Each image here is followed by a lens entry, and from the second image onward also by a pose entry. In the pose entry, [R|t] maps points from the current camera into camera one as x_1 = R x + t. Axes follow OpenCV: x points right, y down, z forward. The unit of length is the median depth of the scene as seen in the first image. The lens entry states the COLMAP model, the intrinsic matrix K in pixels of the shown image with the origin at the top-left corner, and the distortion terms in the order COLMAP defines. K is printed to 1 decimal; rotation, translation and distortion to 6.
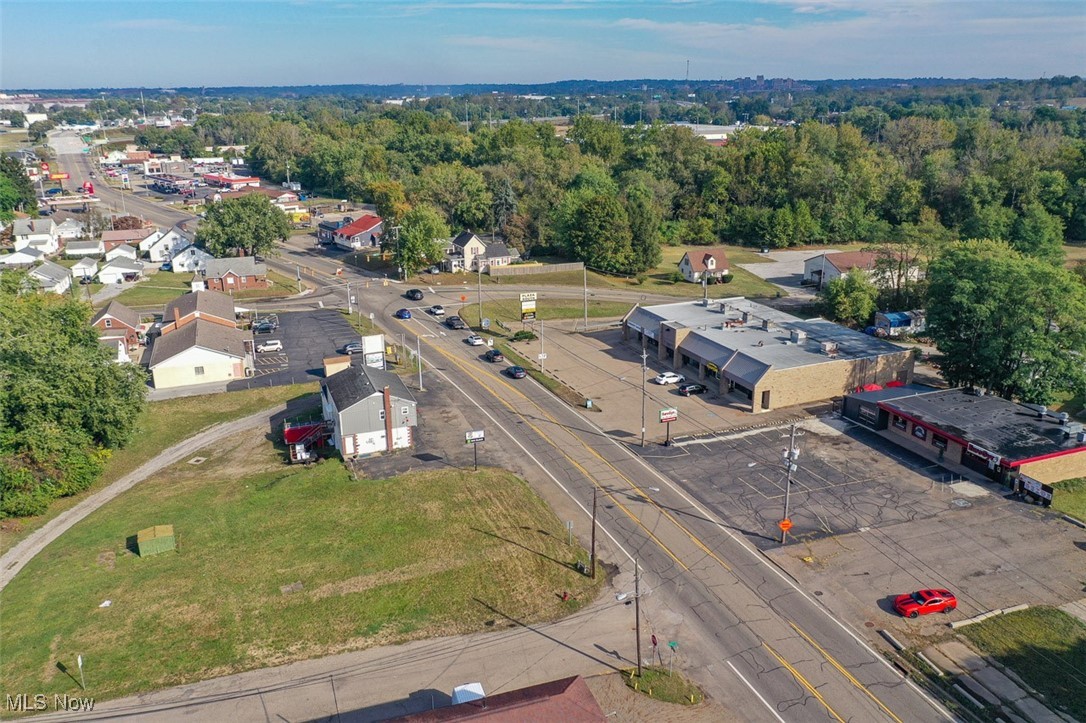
lens RADIAL K [[853.5, 0, 543.0], [0, 853.5, 361.5], [0, 0, 1]] dist [-0.001941, 0.000038]
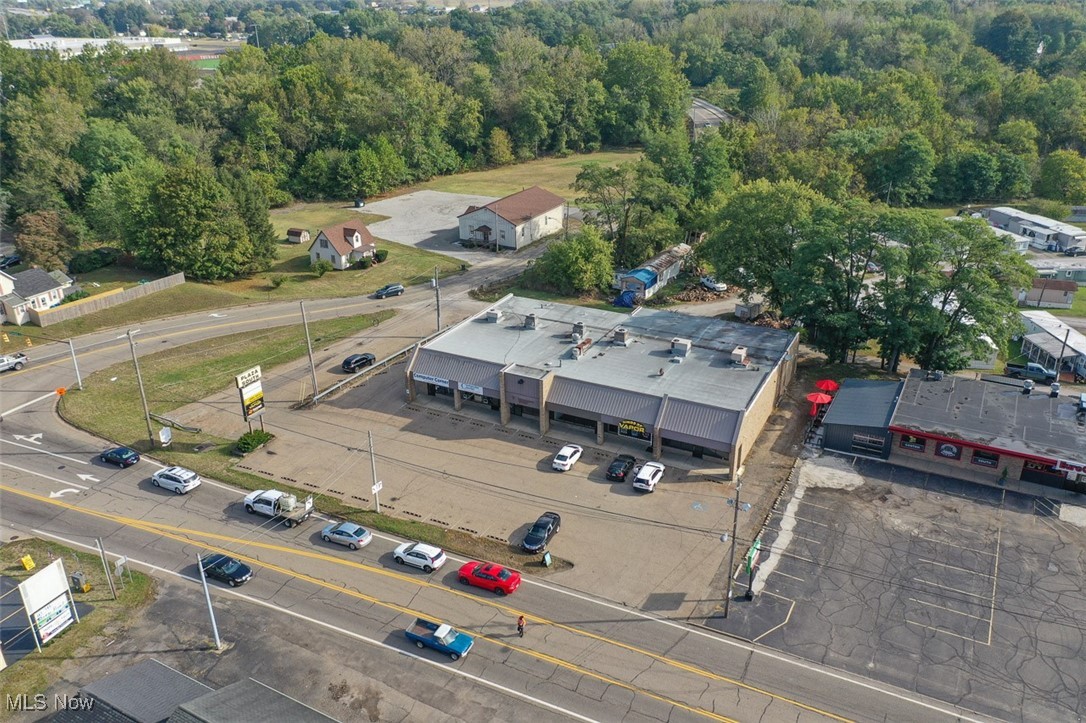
lens RADIAL K [[852.4, 0, 543.0], [0, 852.4, 361.5], [0, 0, 1]] dist [-0.002417, -0.000640]
pose [[0.762483, -0.263158, 0.591073, -0.153289], [0.201363, 0.964697, 0.169744, -0.107193], [-0.614876, -0.010407, 0.788555, 0.305359]]
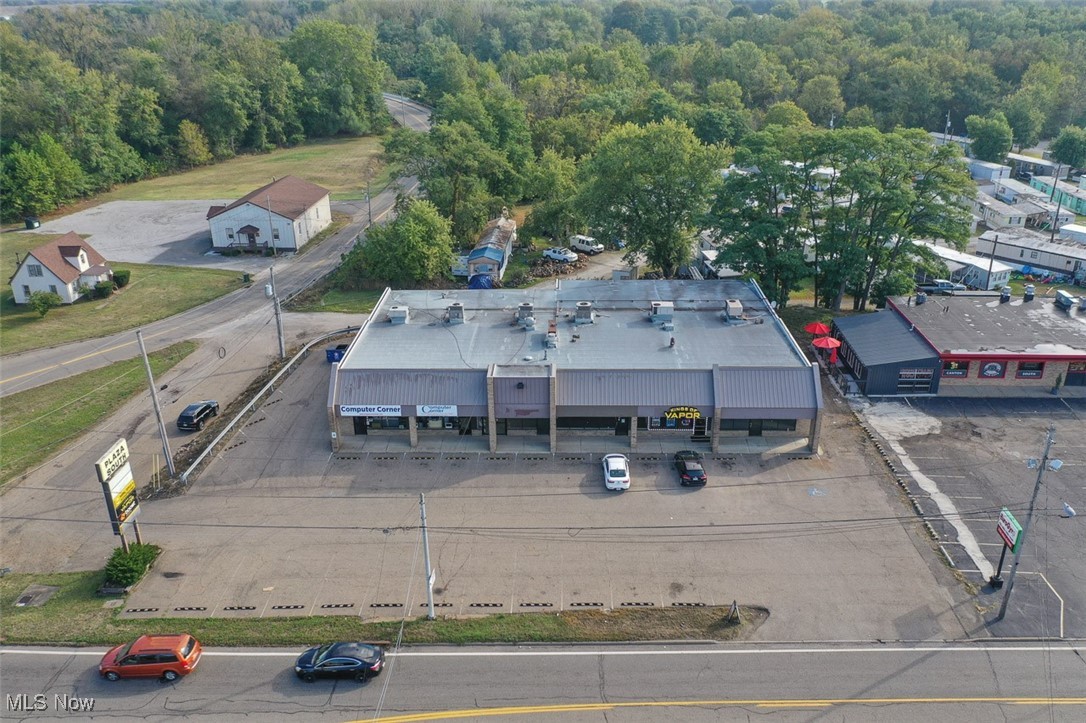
lens RADIAL K [[853.5, 0, 543.0], [0, 853.5, 361.5], [0, 0, 1]] dist [-0.001941, 0.000038]
pose [[0.404230, -0.359185, 0.841180, -0.167279], [0.284858, 0.923367, 0.257390, -0.113096], [-0.869169, 0.135573, 0.475569, 0.499526]]
